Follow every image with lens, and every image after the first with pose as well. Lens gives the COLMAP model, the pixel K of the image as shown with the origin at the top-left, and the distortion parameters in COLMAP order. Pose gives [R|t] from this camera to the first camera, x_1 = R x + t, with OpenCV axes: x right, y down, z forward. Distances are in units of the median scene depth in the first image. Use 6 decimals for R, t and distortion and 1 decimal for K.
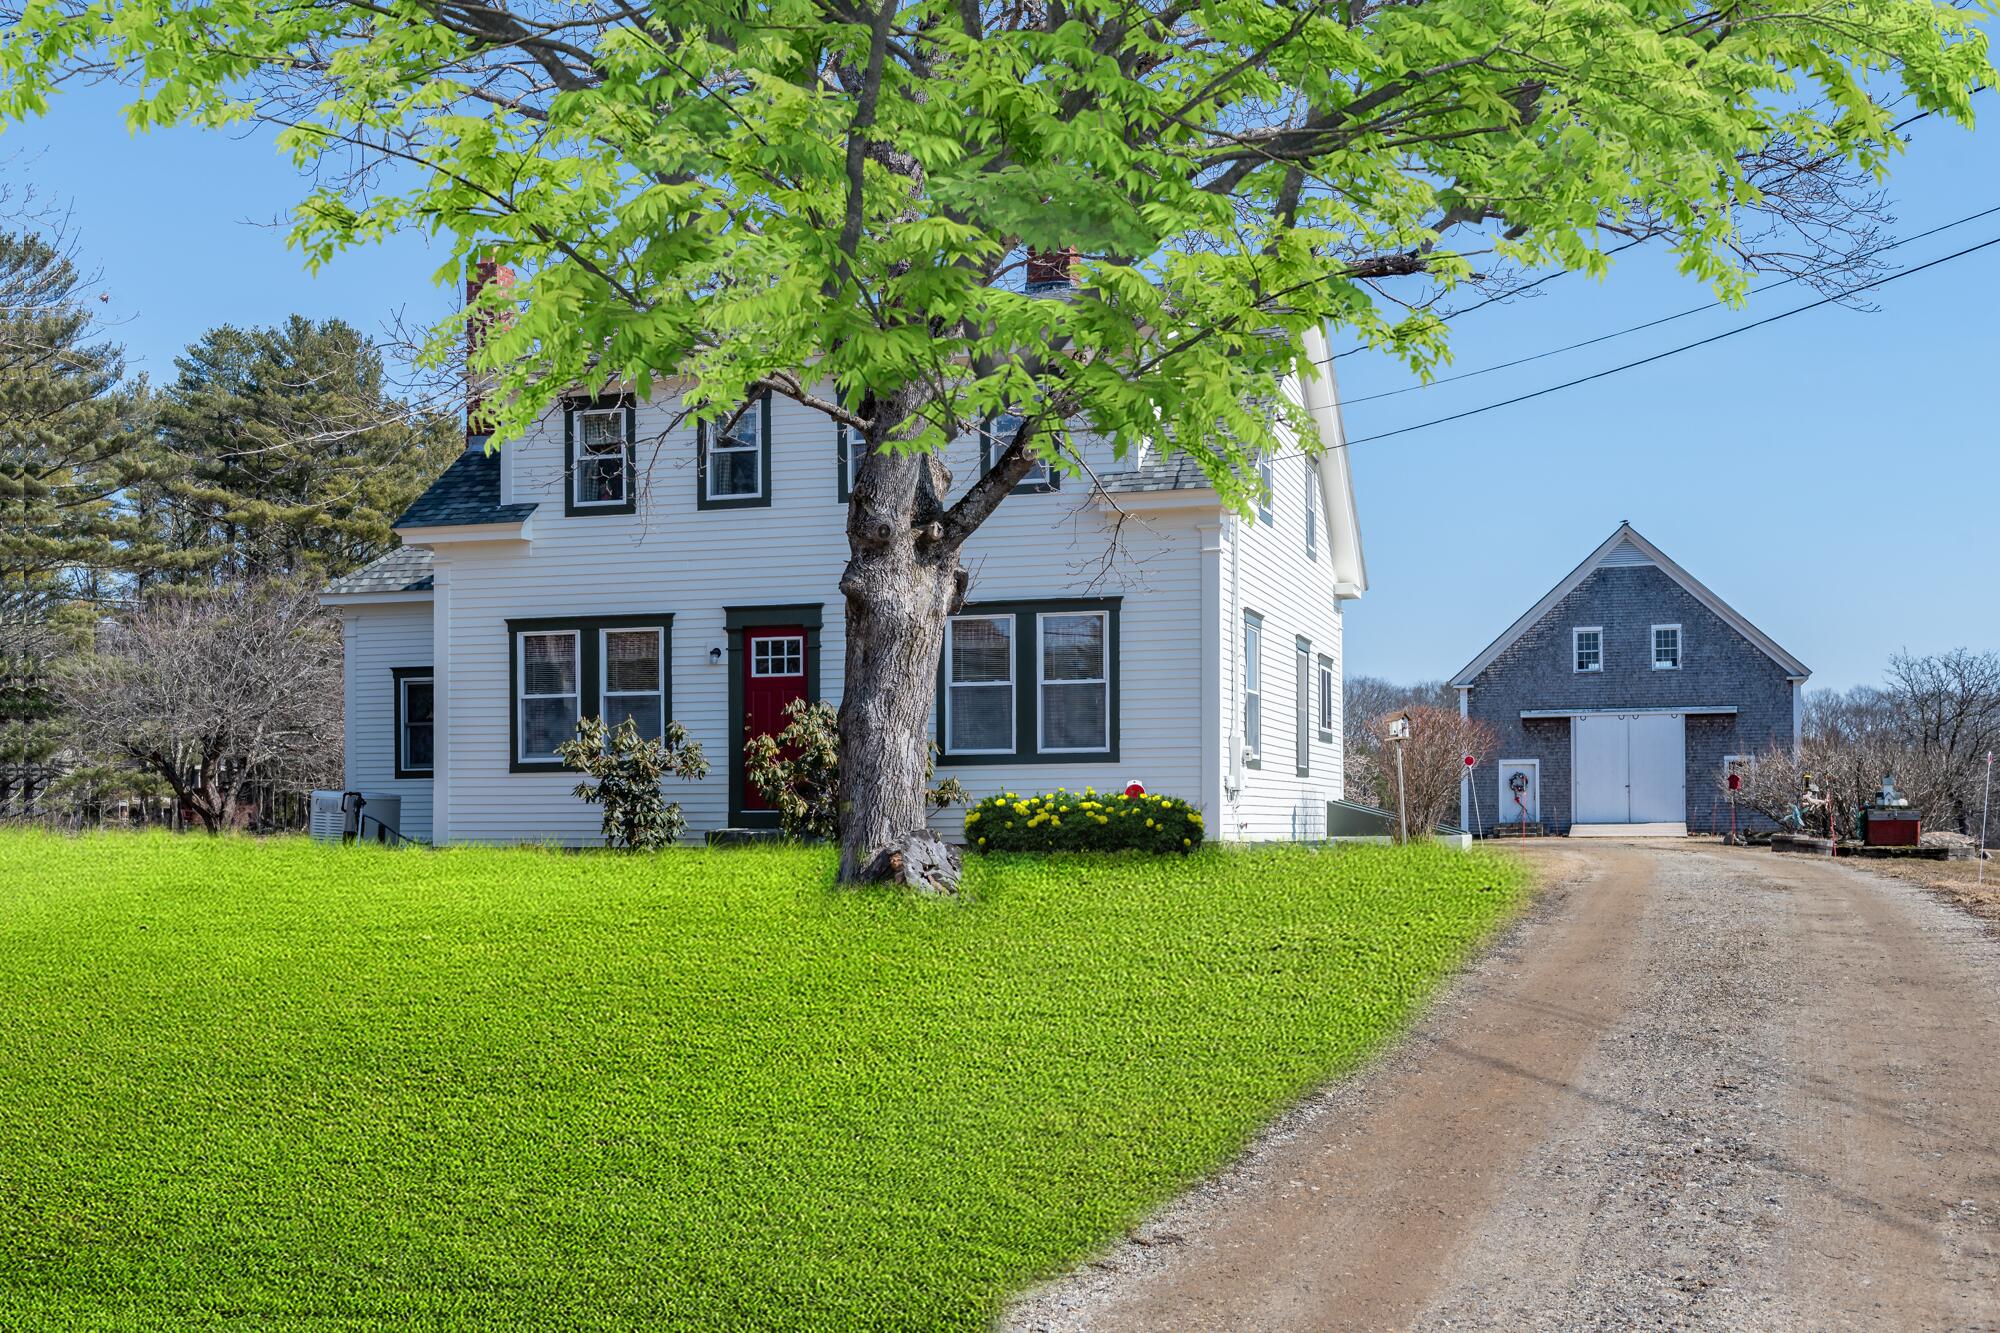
lens RADIAL K [[2224.2, 0, 1039.8], [0, 2224.2, 755.7], [0, 0, 1]] dist [-0.001655, 0.011813]
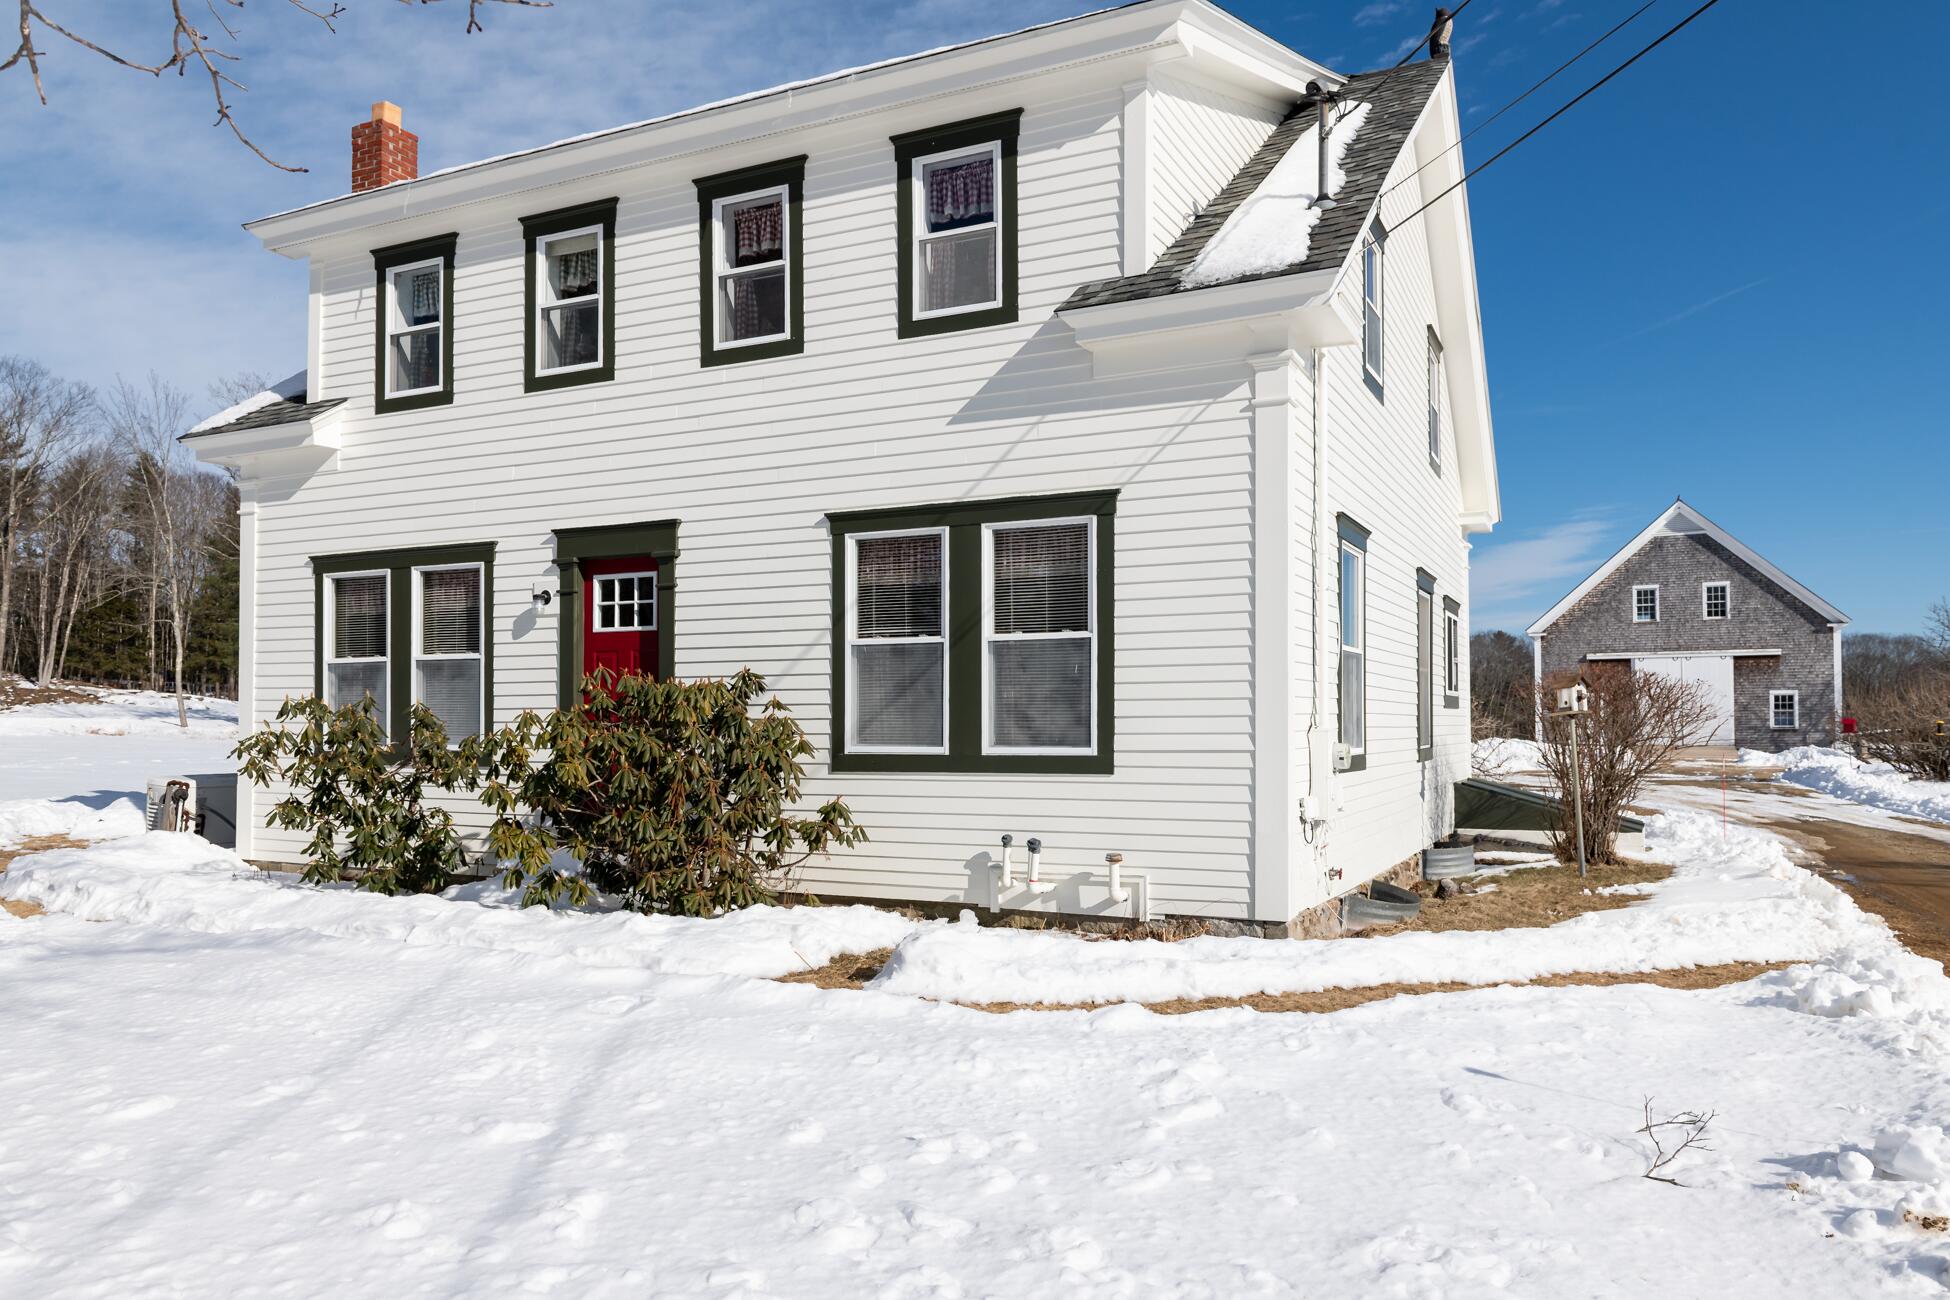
lens RADIAL K [[1399.1, 0, 964.5], [0, 1399.1, 687.0], [0, 0, 1]] dist [-0.000141, 0.003105]
pose [[0.983335, -0.001320, -0.181801, 0.059610], [0.002148, 0.999988, 0.004362, -0.019819], [0.181793, -0.004680, 0.983326, 0.587352]]
